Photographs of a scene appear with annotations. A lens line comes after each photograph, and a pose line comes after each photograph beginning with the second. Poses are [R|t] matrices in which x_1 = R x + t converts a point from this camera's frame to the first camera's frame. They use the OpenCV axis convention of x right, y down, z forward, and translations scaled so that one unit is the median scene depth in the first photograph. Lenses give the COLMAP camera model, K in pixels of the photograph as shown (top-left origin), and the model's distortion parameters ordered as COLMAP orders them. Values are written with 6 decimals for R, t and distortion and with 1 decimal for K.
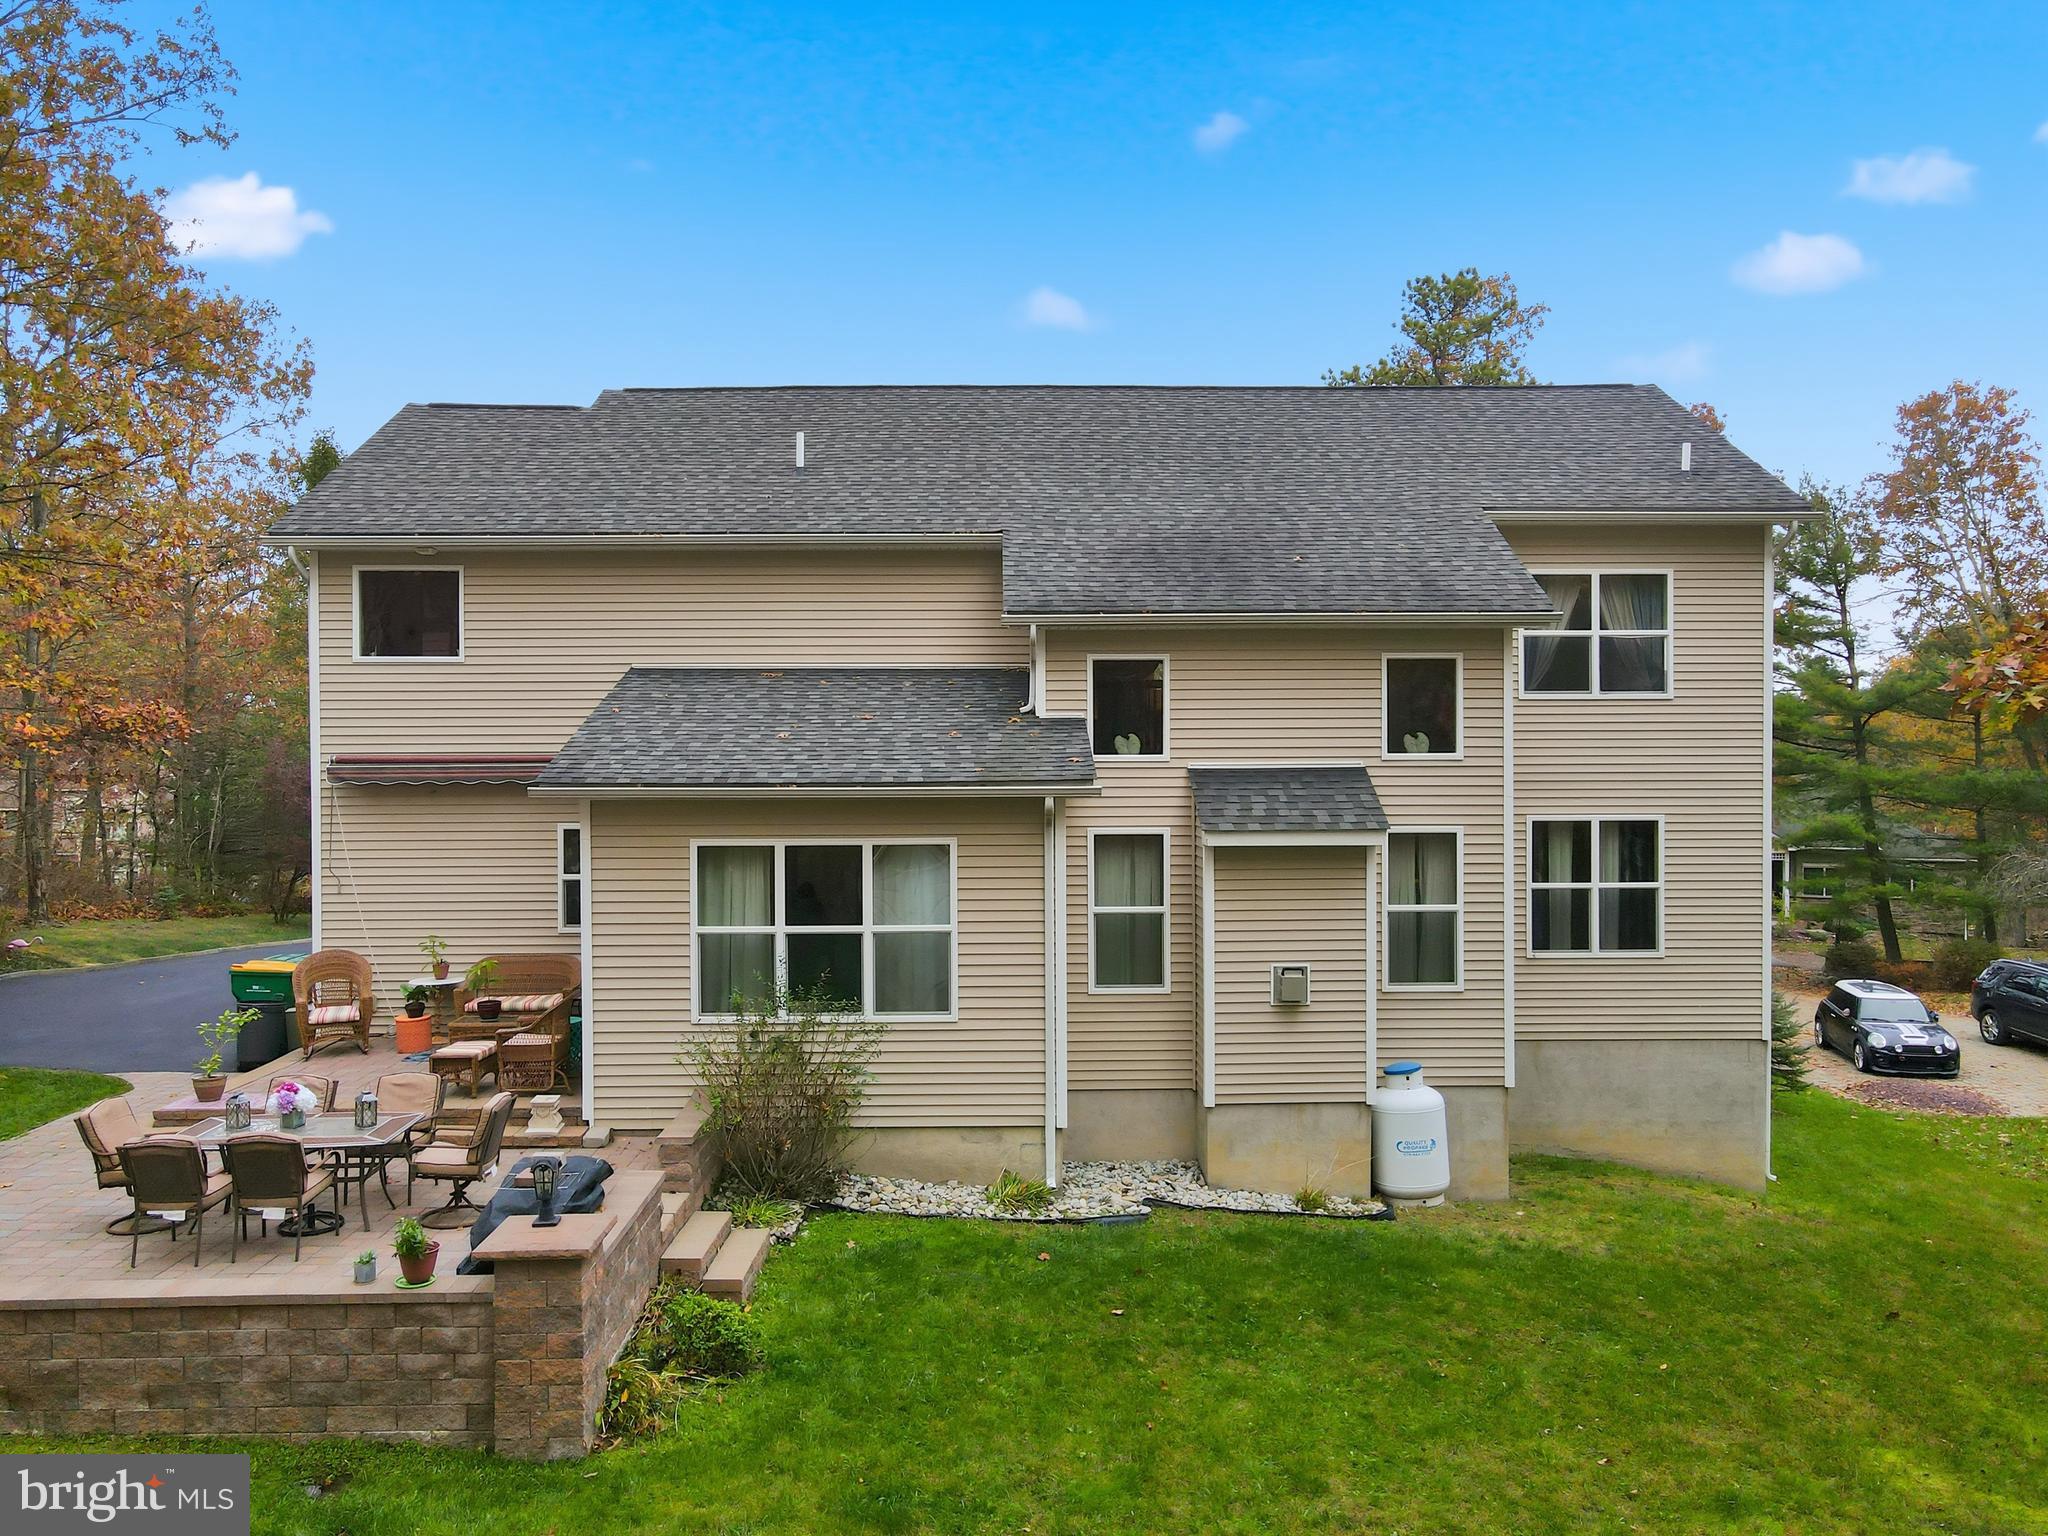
lens RADIAL K [[1506.6, 0, 1017.8], [0, 1506.6, 766.6], [0, 0, 1]] dist [-0.004718, 0.035388]
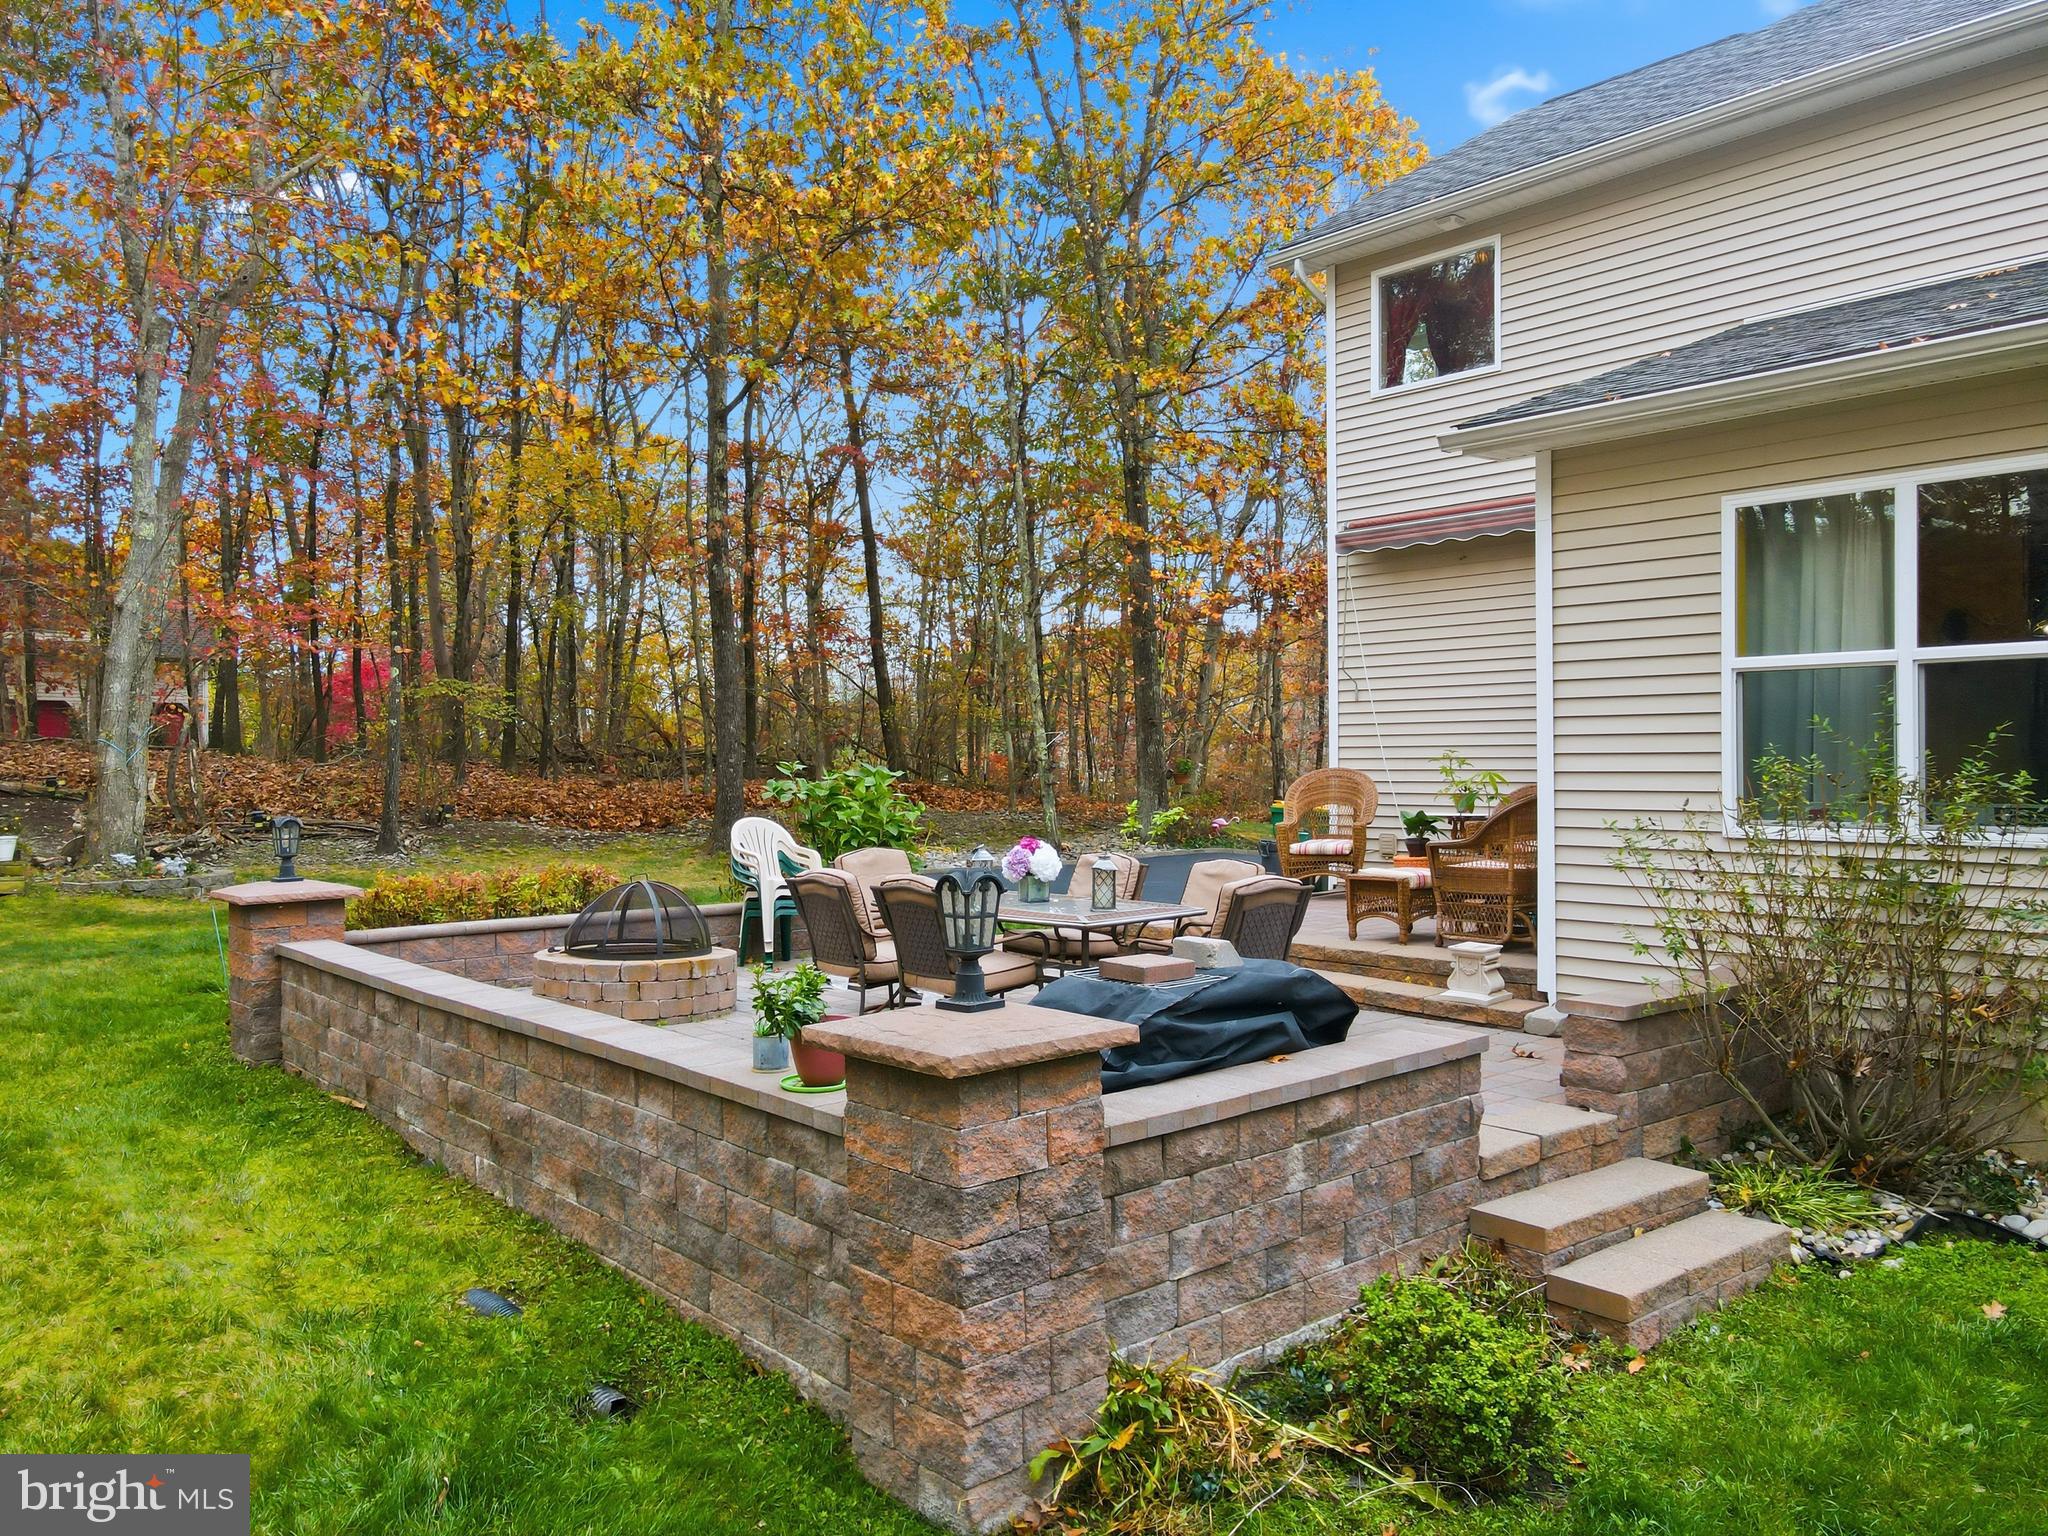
lens RADIAL K [[1506.6, 0, 1017.8], [0, 1506.6, 766.6], [0, 0, 1]] dist [-0.004718, 0.035388]
pose [[0.644809, 0.002787, -0.764338, 0.034255], [-0.005799, 0.999982, -0.001246, 0.146833], [0.764322, 0.005235, 0.644814, 0.454619]]
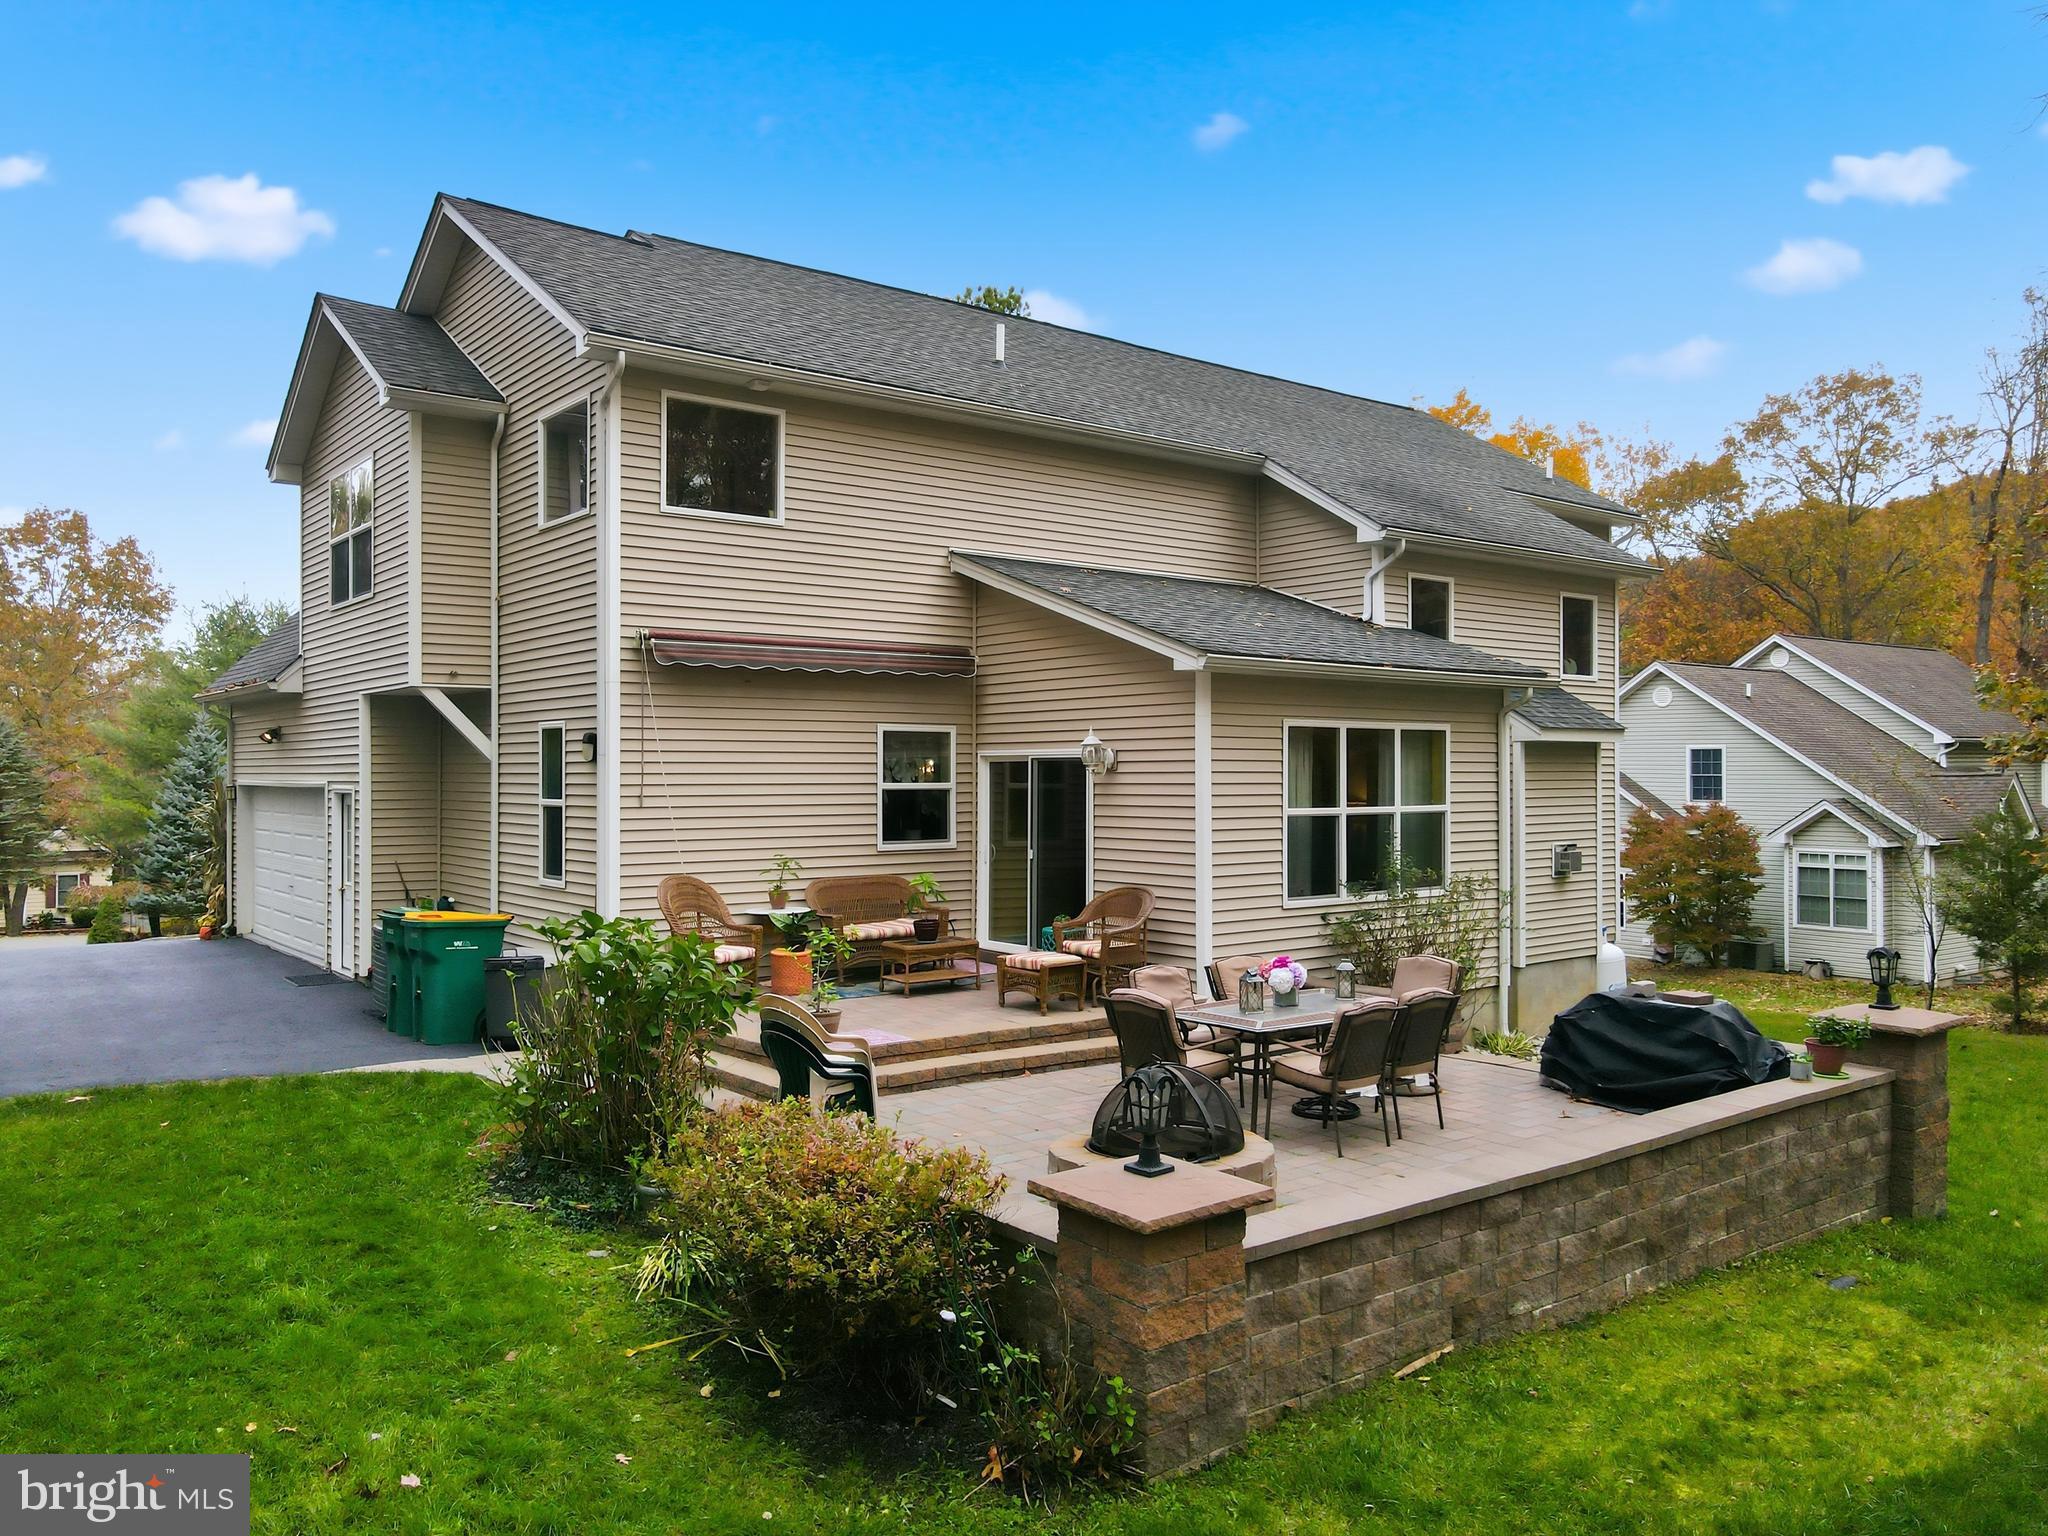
lens RADIAL K [[1506.6, 0, 1017.8], [0, 1506.6, 766.6], [0, 0, 1]] dist [-0.004718, 0.035388]
pose [[0.799839, 0.006672, 0.600177, -0.935632], [0.003072, 0.999880, -0.015209, 0.092956], [-0.600207, 0.014008, 0.799722, 0.323294]]
